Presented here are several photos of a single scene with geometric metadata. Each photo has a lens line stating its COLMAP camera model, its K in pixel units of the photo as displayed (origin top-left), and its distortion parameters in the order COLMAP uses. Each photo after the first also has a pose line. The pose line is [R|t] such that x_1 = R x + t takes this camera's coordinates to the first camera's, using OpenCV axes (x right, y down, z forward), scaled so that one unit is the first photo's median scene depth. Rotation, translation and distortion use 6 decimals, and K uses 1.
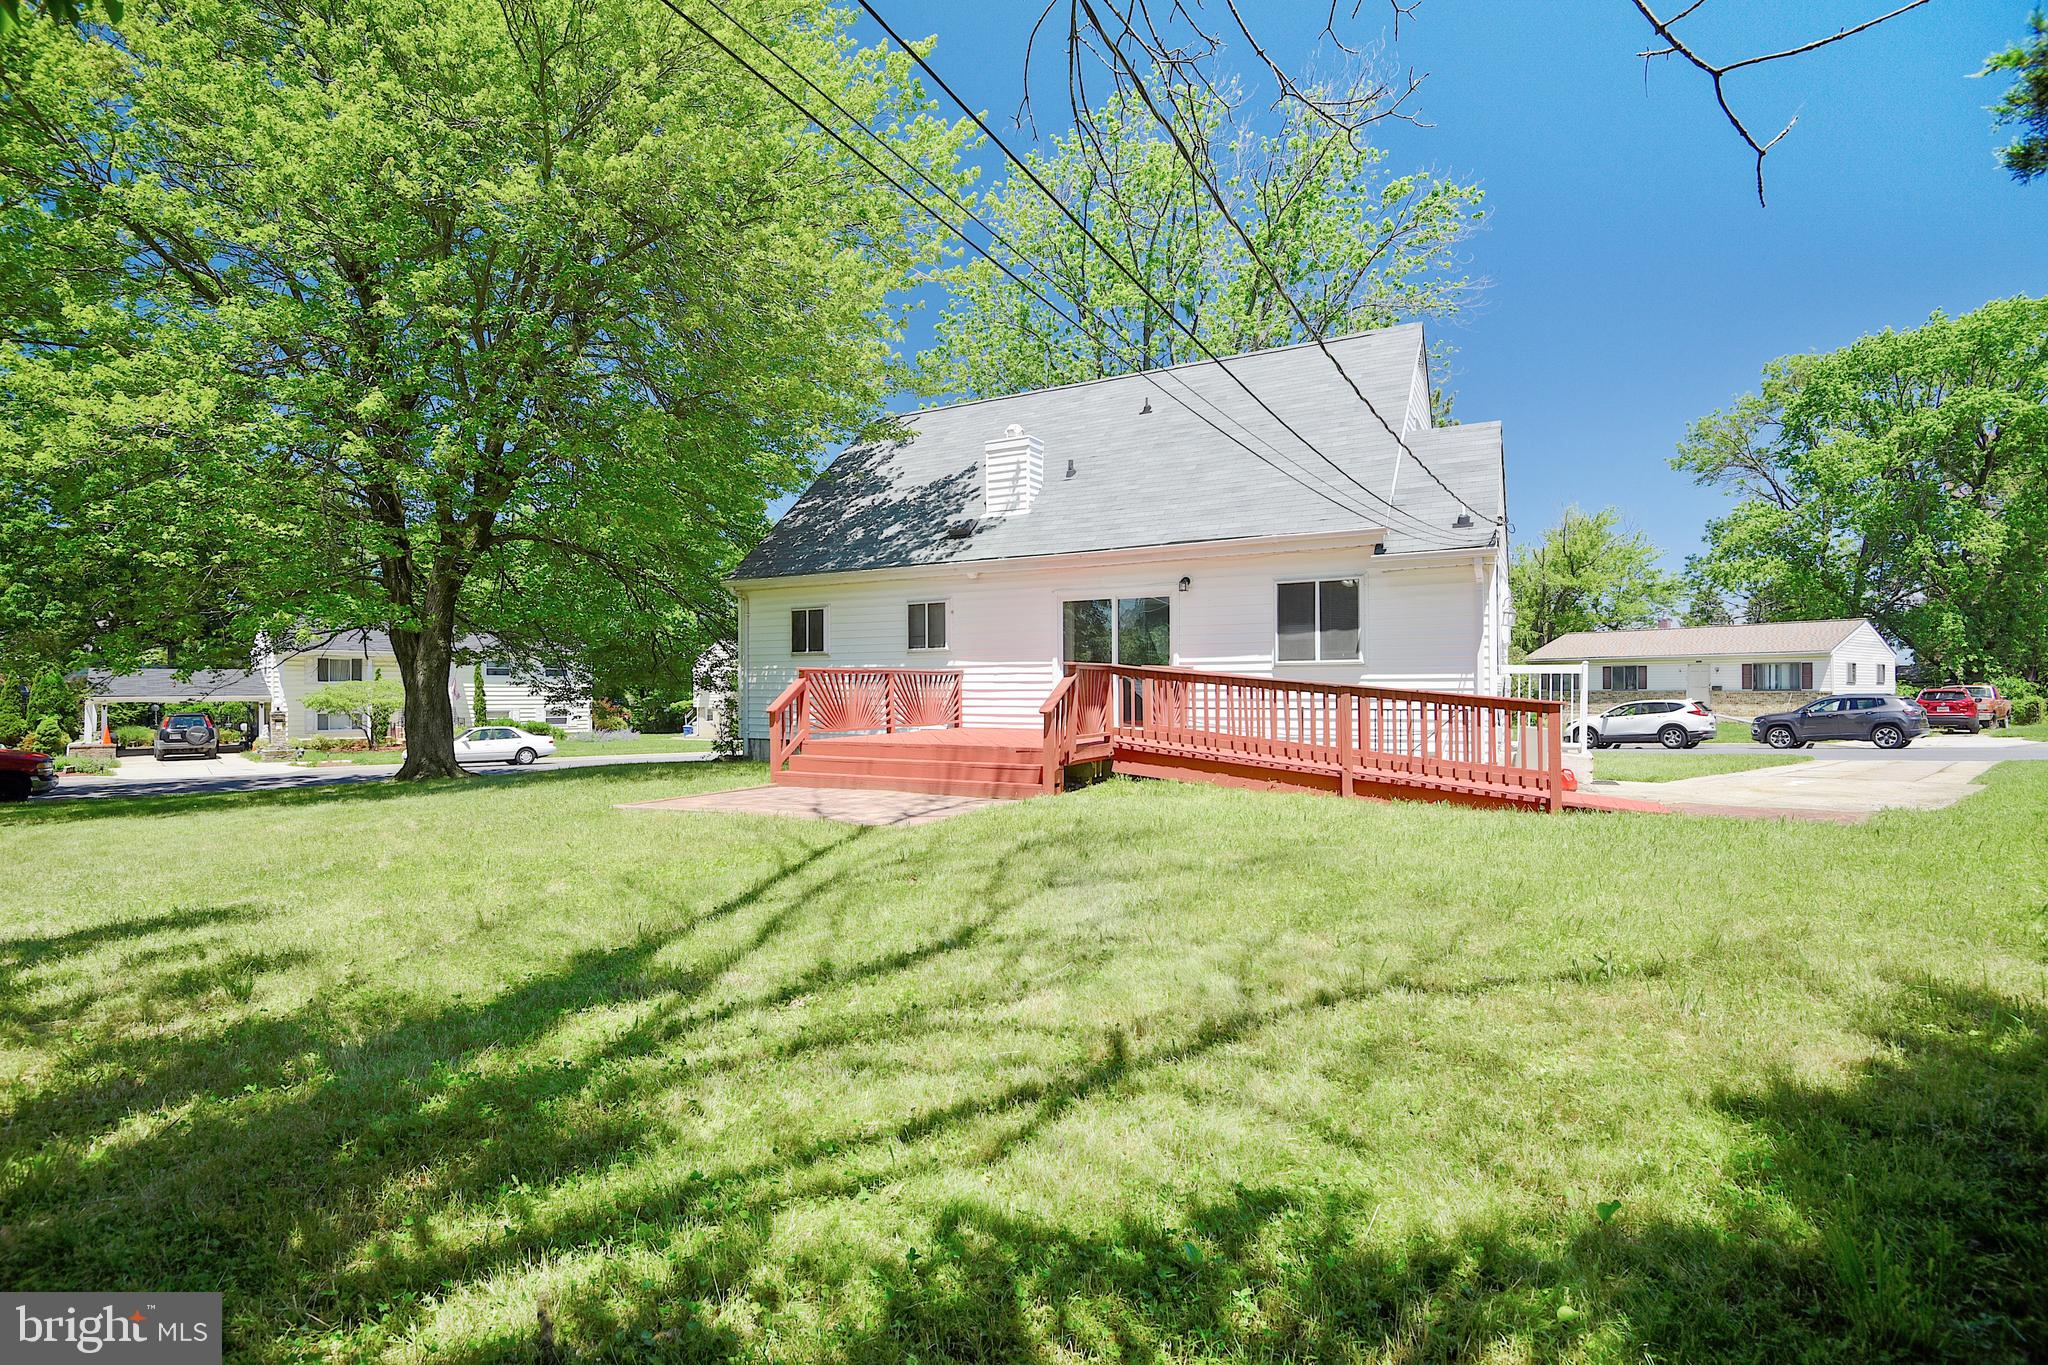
lens RADIAL K [[986.4, 0, 1024.0], [0, 986.4, 682.5], [0, 0, 1]] dist [0.002636, -0.032975]
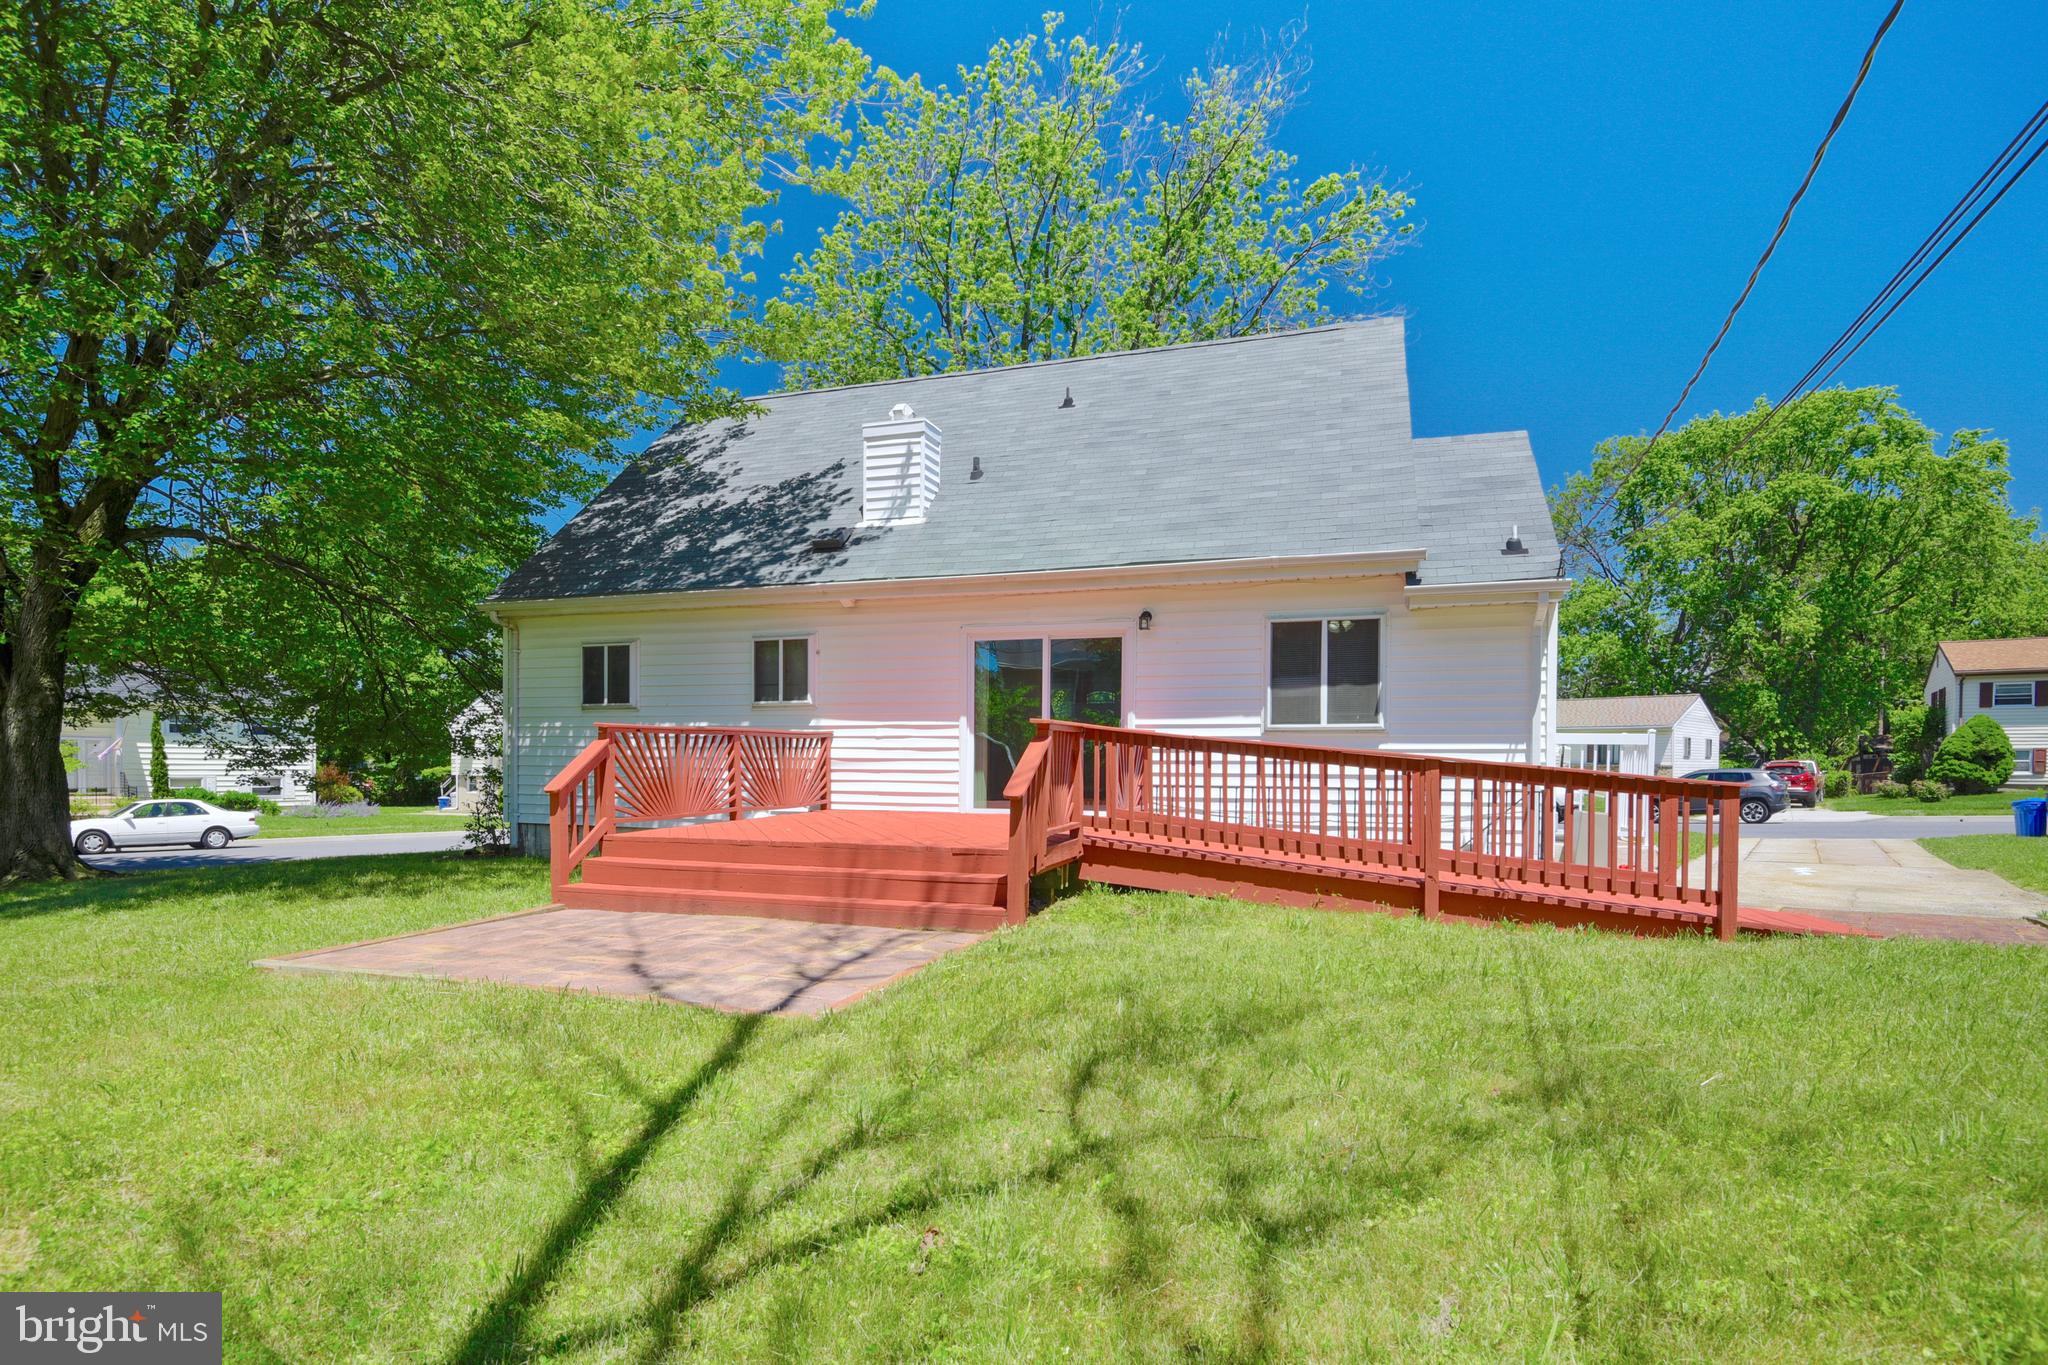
lens RADIAL K [[995.4, 0, 1030.9], [0, 995.4, 763.2], [0, 0, 1]] dist [-0.001348, -0.025612]
pose [[0.980136, 0.006762, 0.198212, -0.060213], [-0.009510, 0.999871, 0.012915, 0.000048], [-0.198099, -0.014543, 0.980074, 0.230153]]
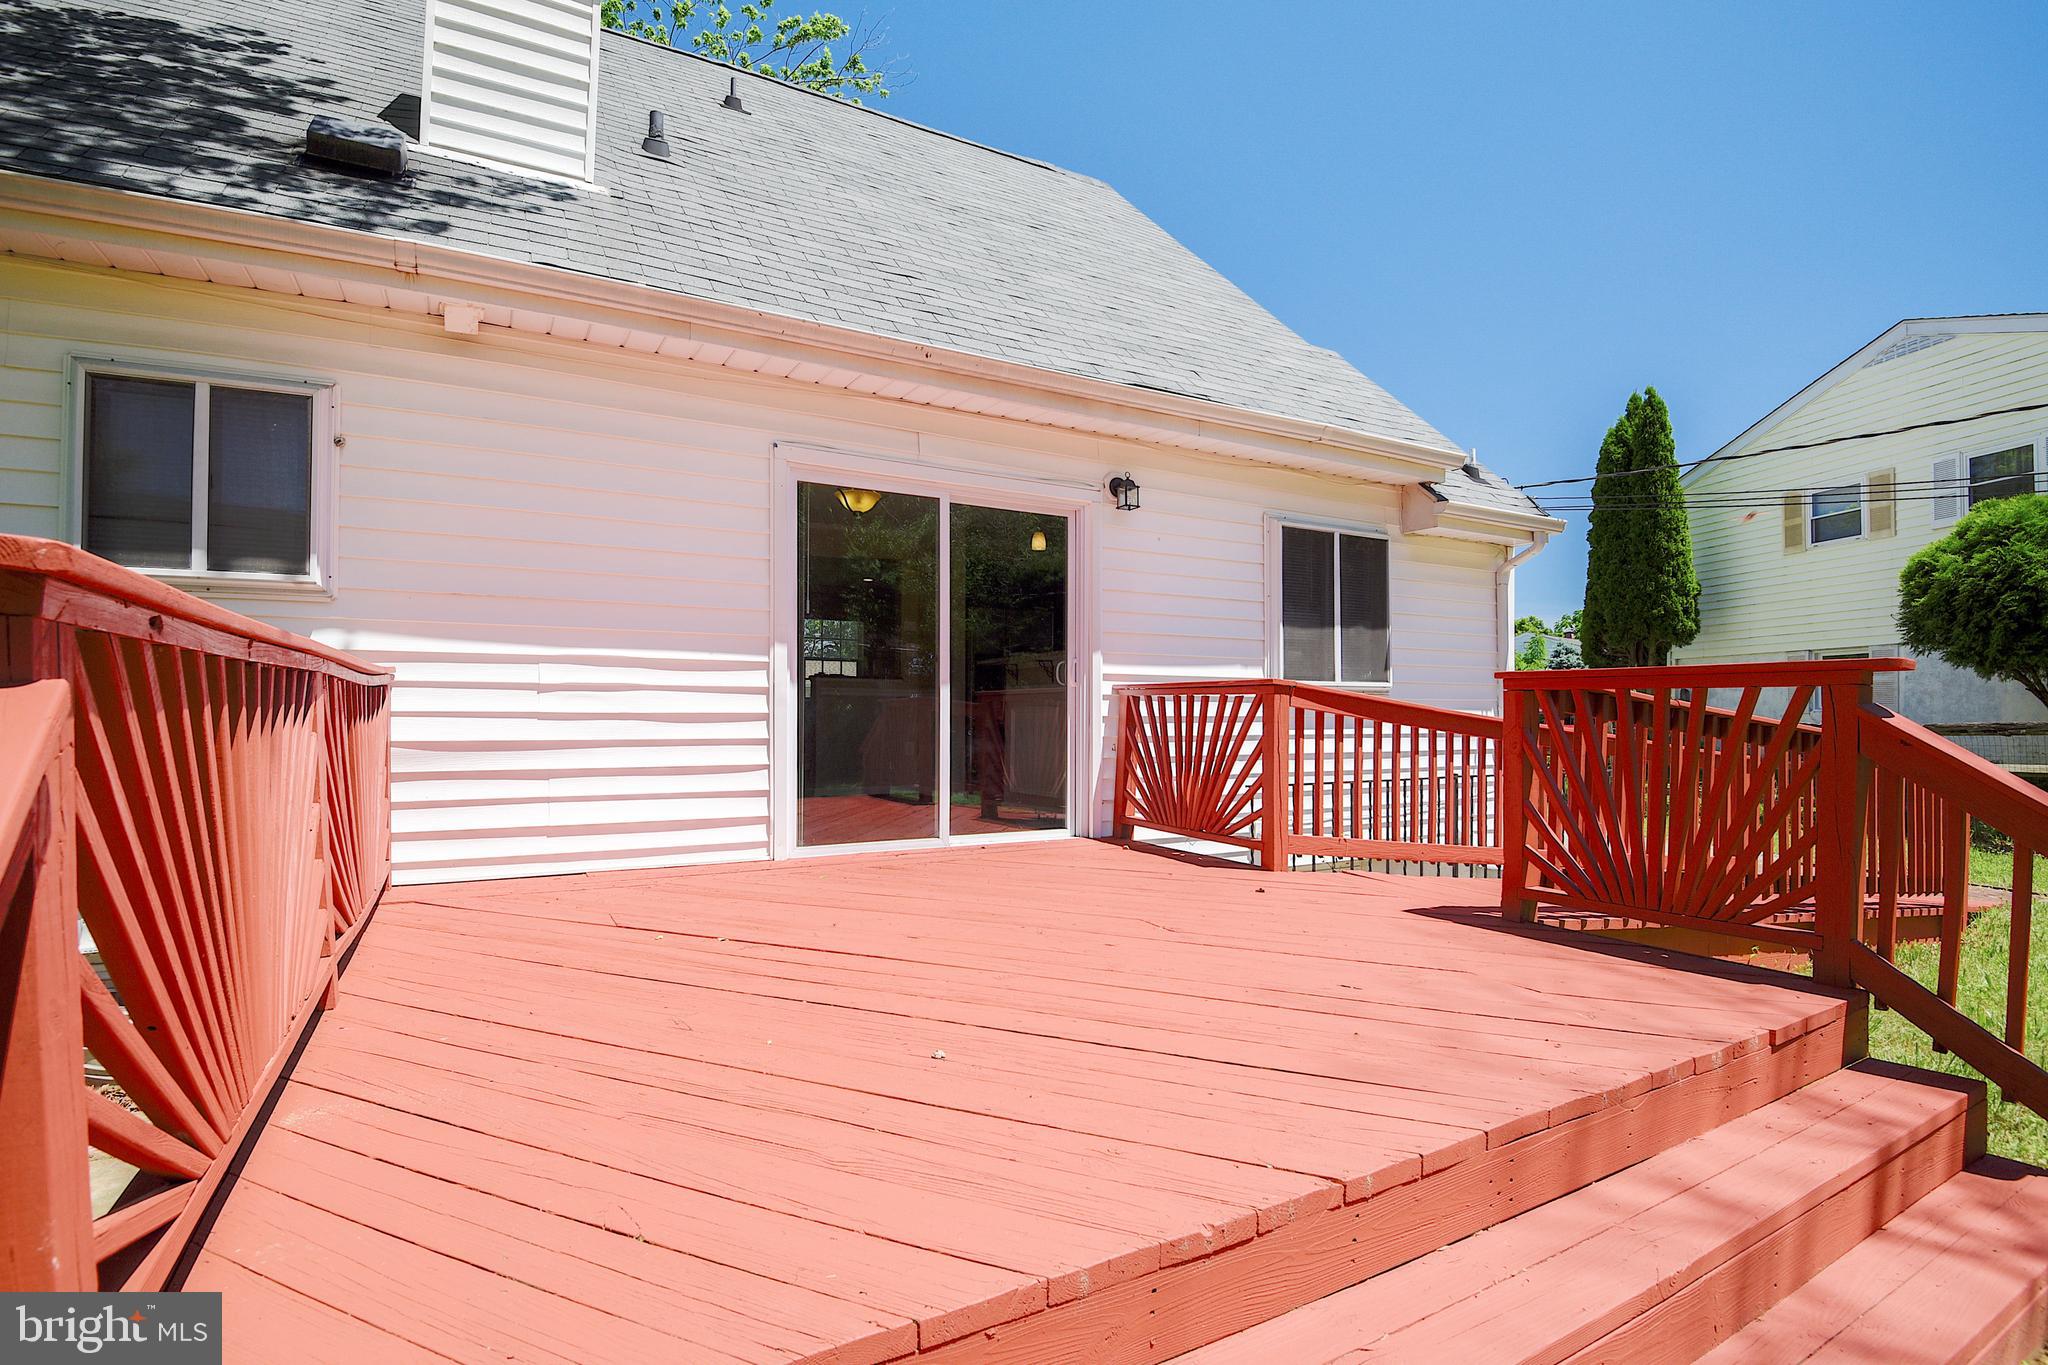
lens RADIAL K [[986.4, 0, 1024.0], [0, 986.4, 682.5], [0, 0, 1]] dist [0.002636, -0.032975]
pose [[0.515441, 0.036235, 0.856159, -0.185289], [-0.010788, 0.999301, -0.035798, -0.001123], [-0.856857, 0.009215, 0.515472, 0.676340]]
